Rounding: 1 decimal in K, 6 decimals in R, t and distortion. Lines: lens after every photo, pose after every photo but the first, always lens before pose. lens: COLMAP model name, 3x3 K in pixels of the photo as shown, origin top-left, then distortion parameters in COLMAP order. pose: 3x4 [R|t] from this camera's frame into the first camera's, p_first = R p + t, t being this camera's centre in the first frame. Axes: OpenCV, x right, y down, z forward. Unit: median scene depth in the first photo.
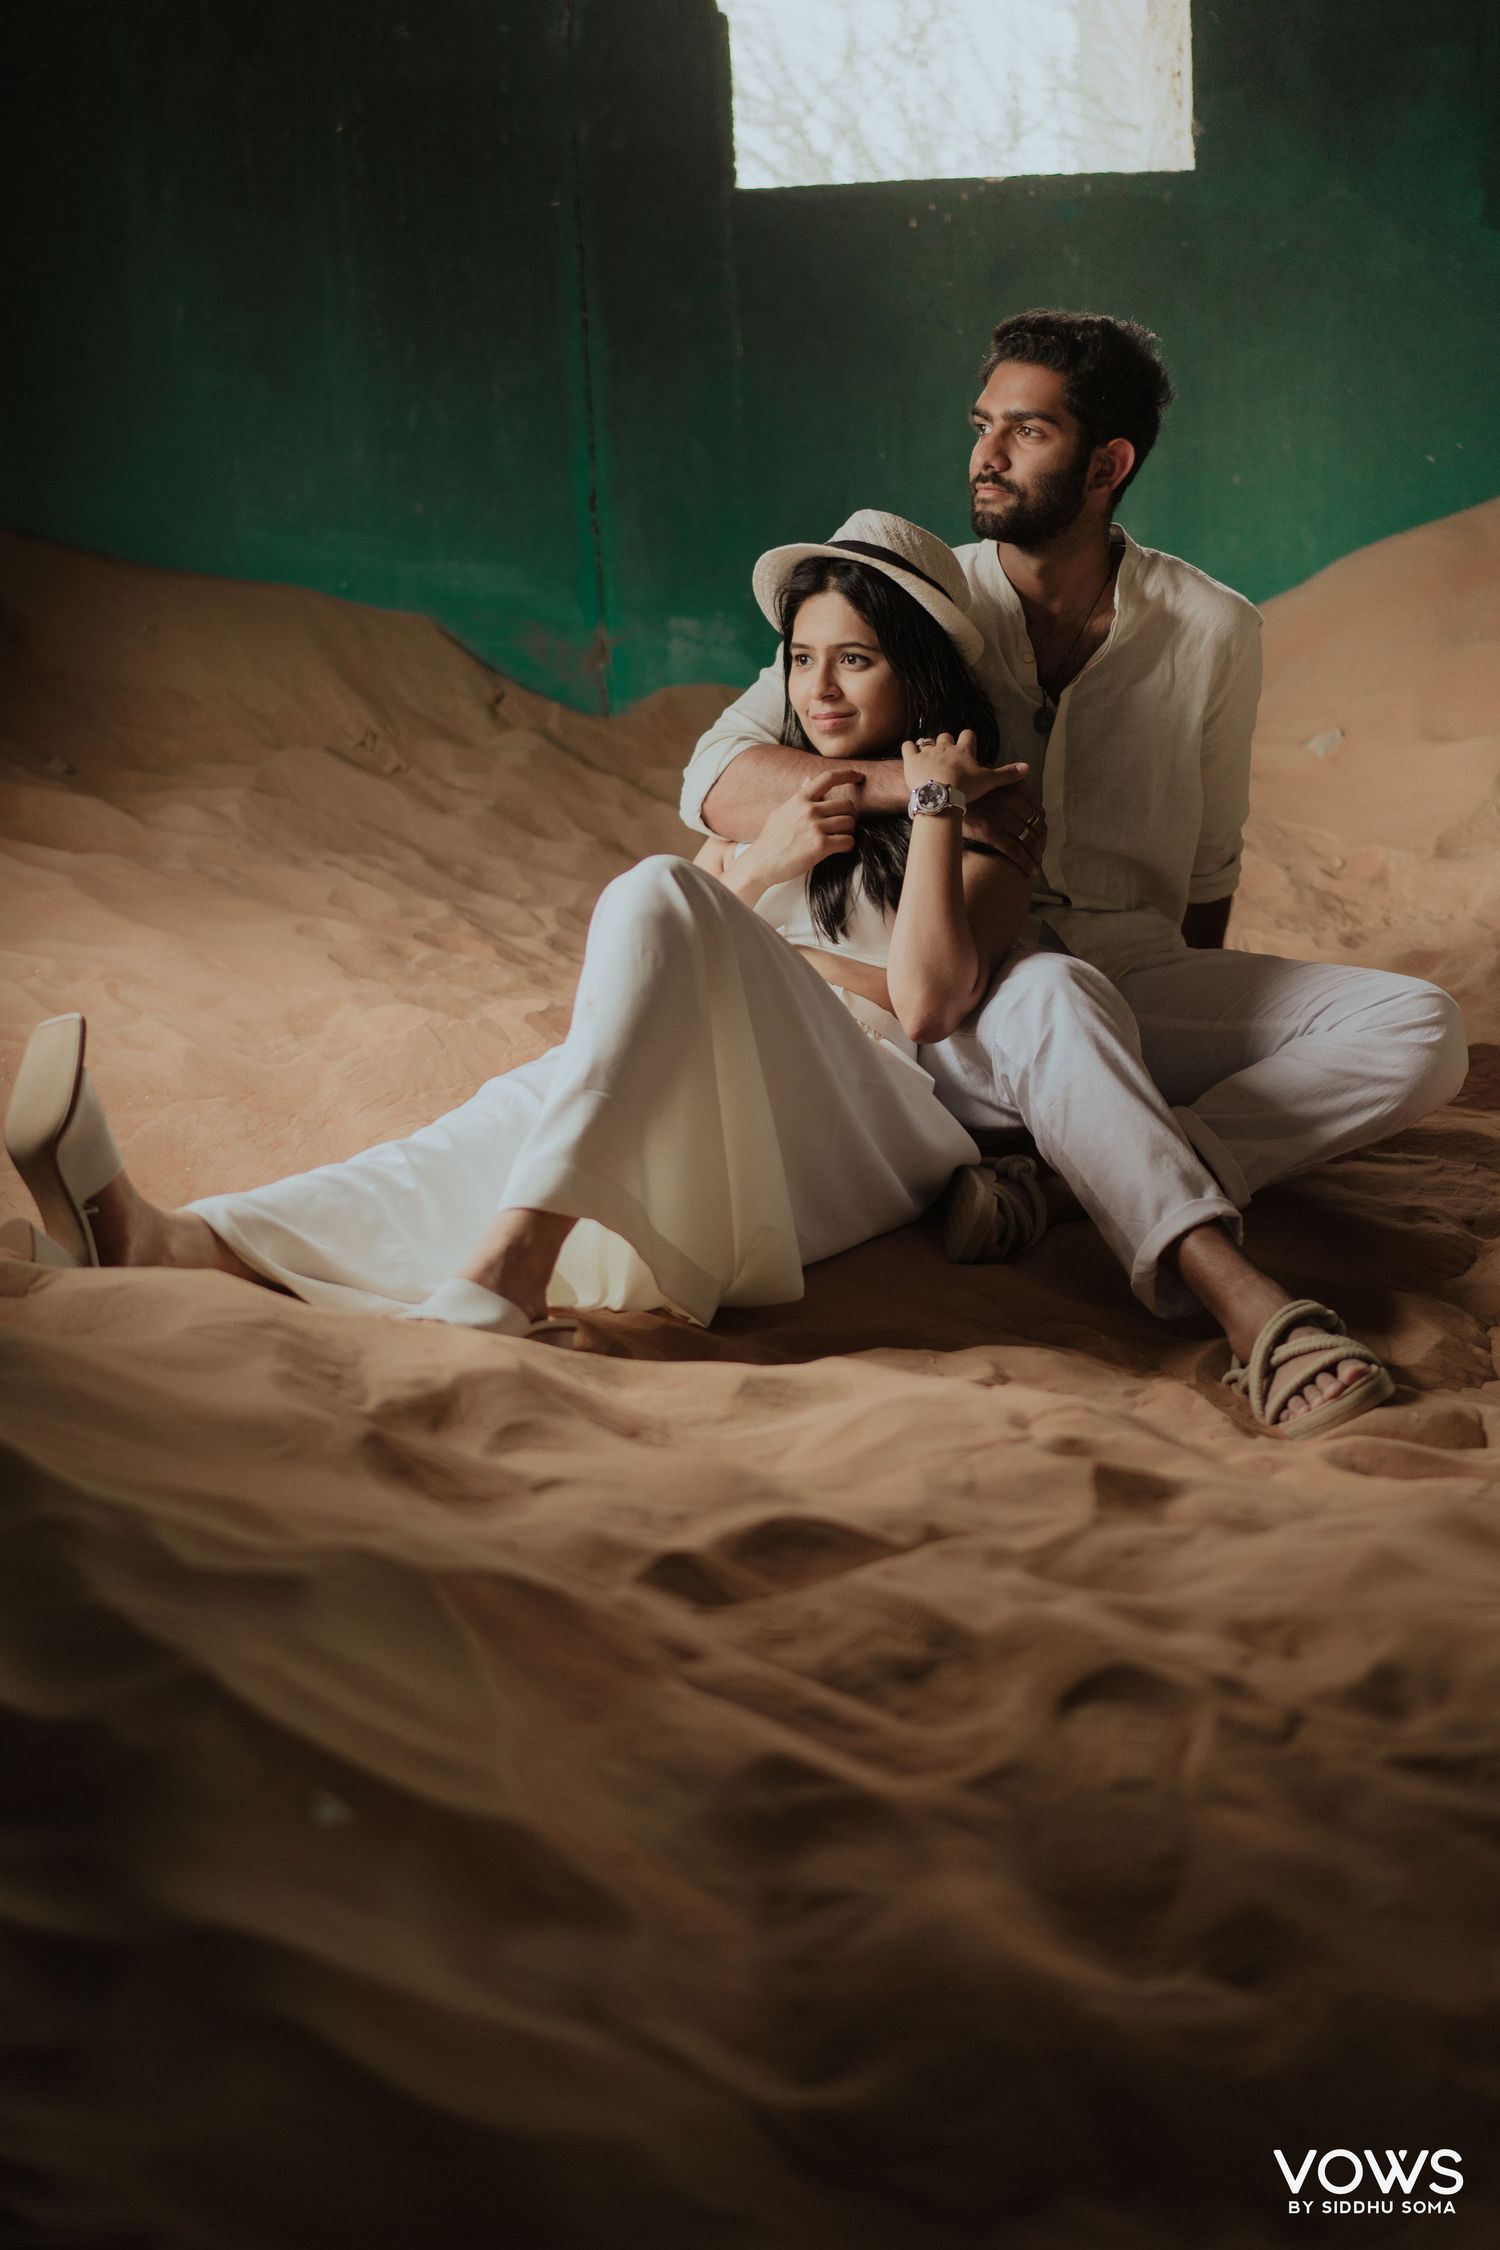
lens RADIAL K [[3502.3, 0, 750.0], [0, 3502.3, 1125.0], [0, 0, 1]] dist [0.135703, -0.842529]
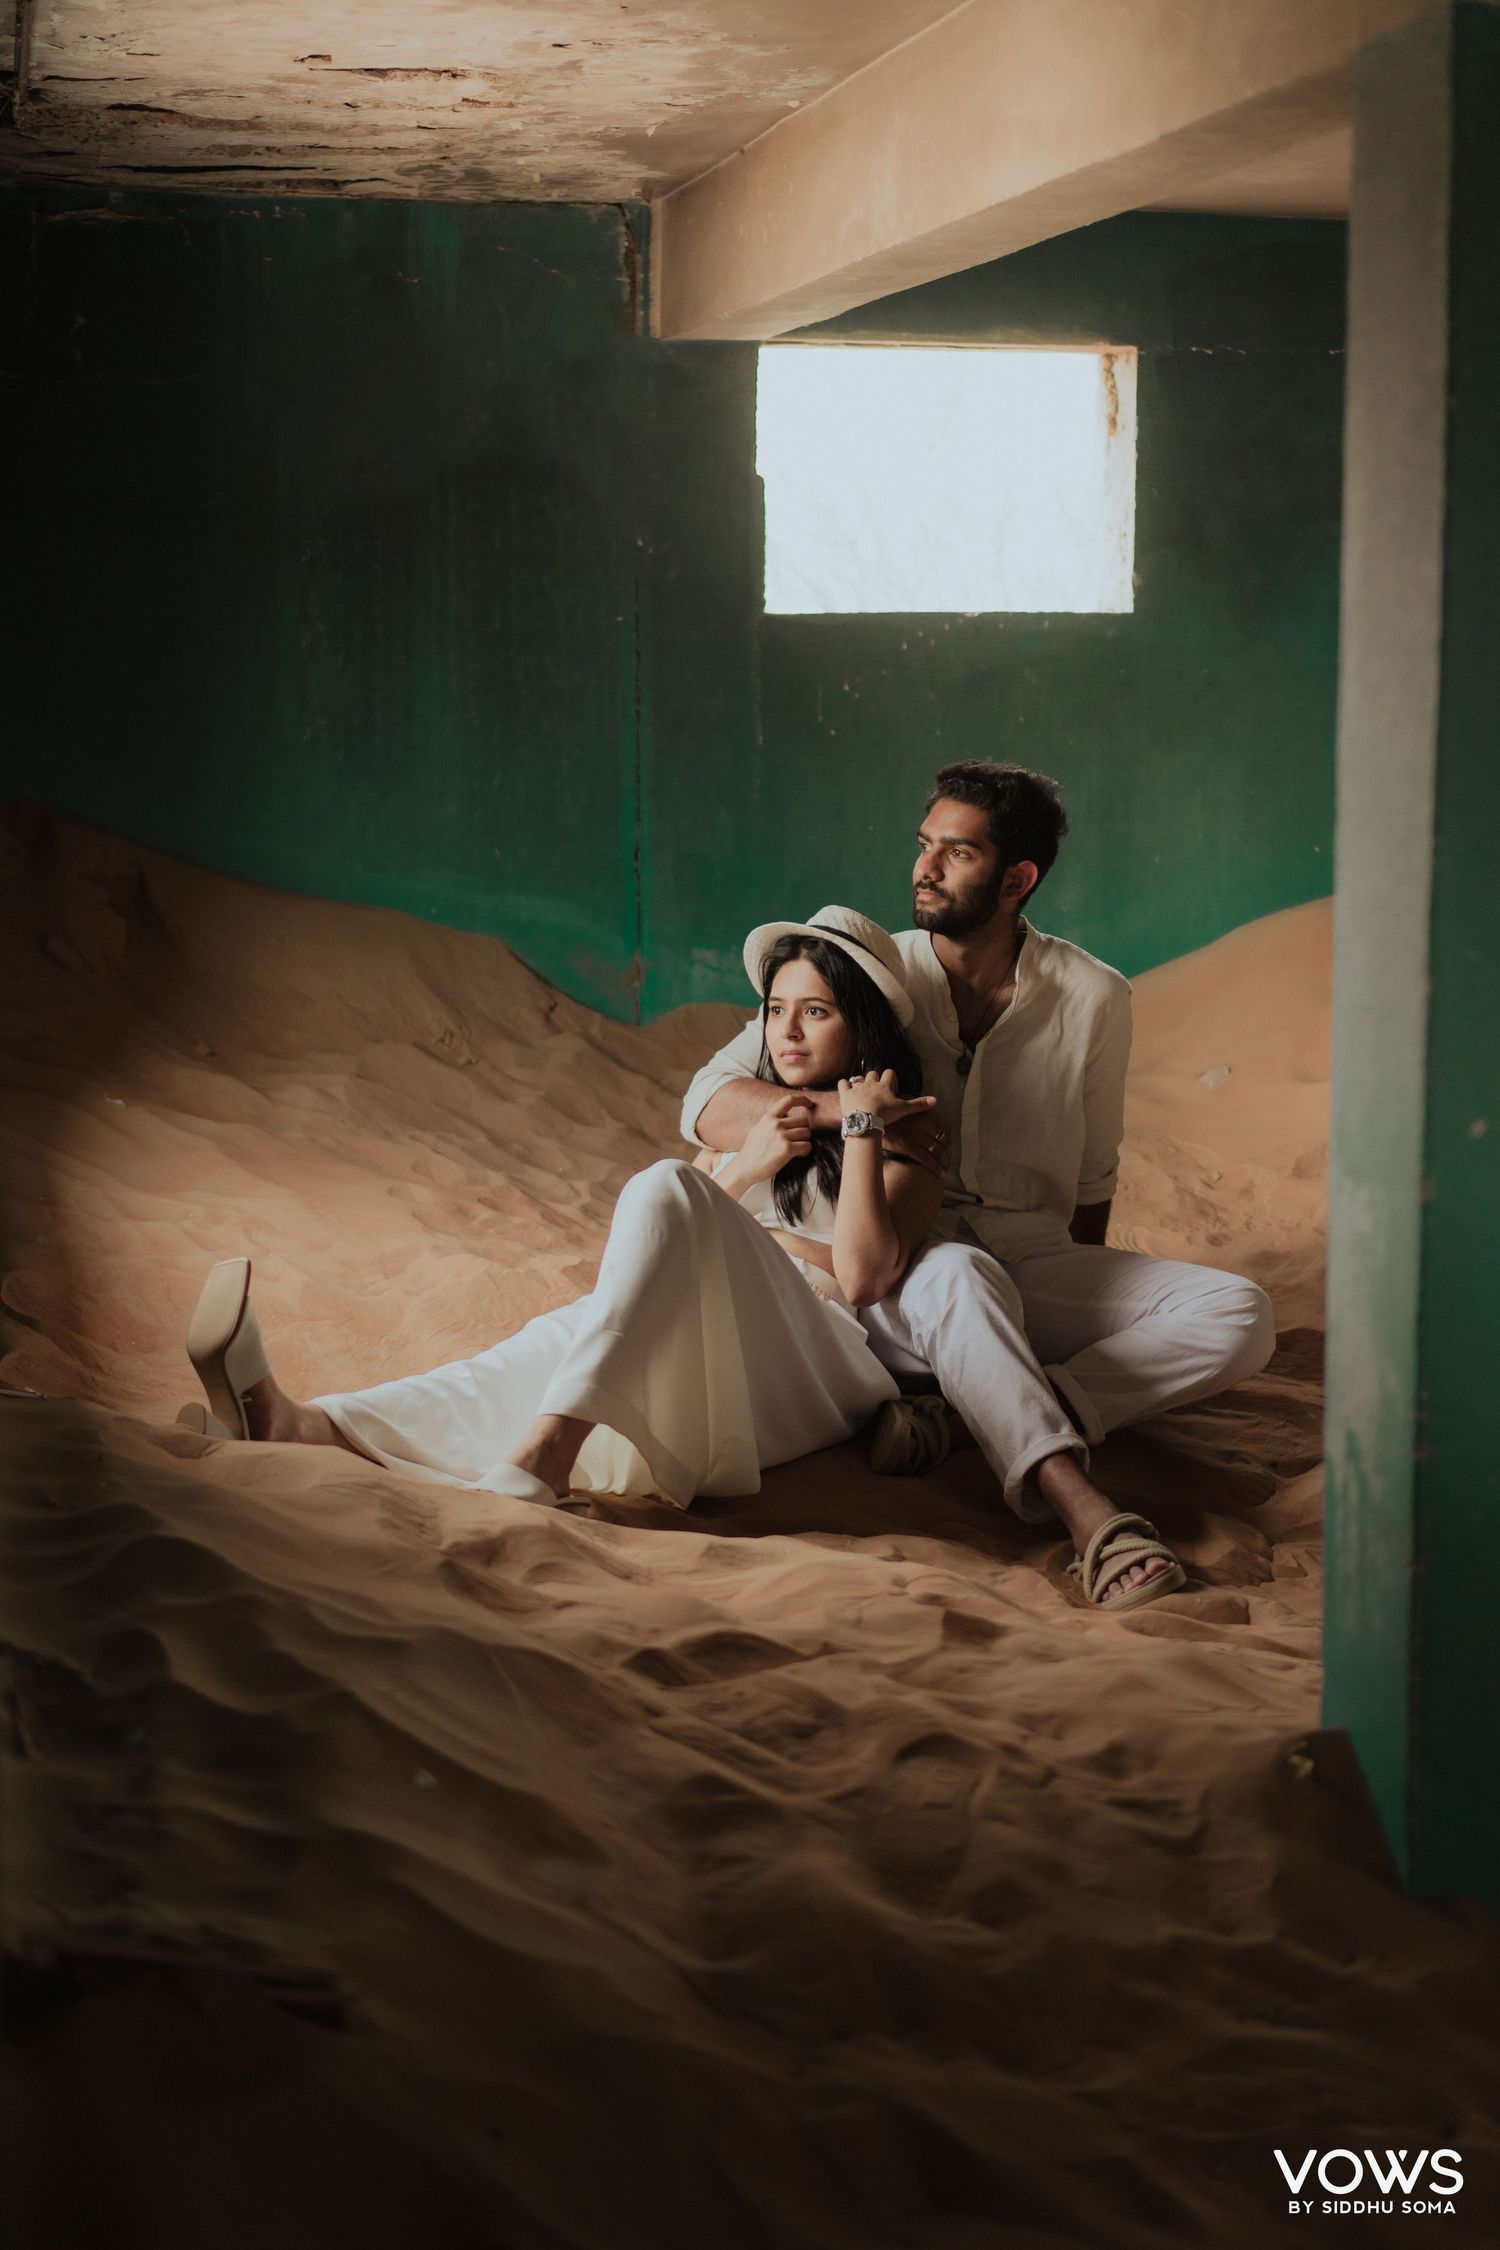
lens RADIAL K [[3502.3, 0, 750.0], [0, 3502.3, 1125.0], [0, 0, 1]] dist [0.135703, -0.842529]
pose [[0.998675, 0.050886, -0.007641, 0.014252], [-0.051282, 0.996467, -0.066513, -0.001493], [0.004229, 0.066817, 0.997756, -0.339063]]
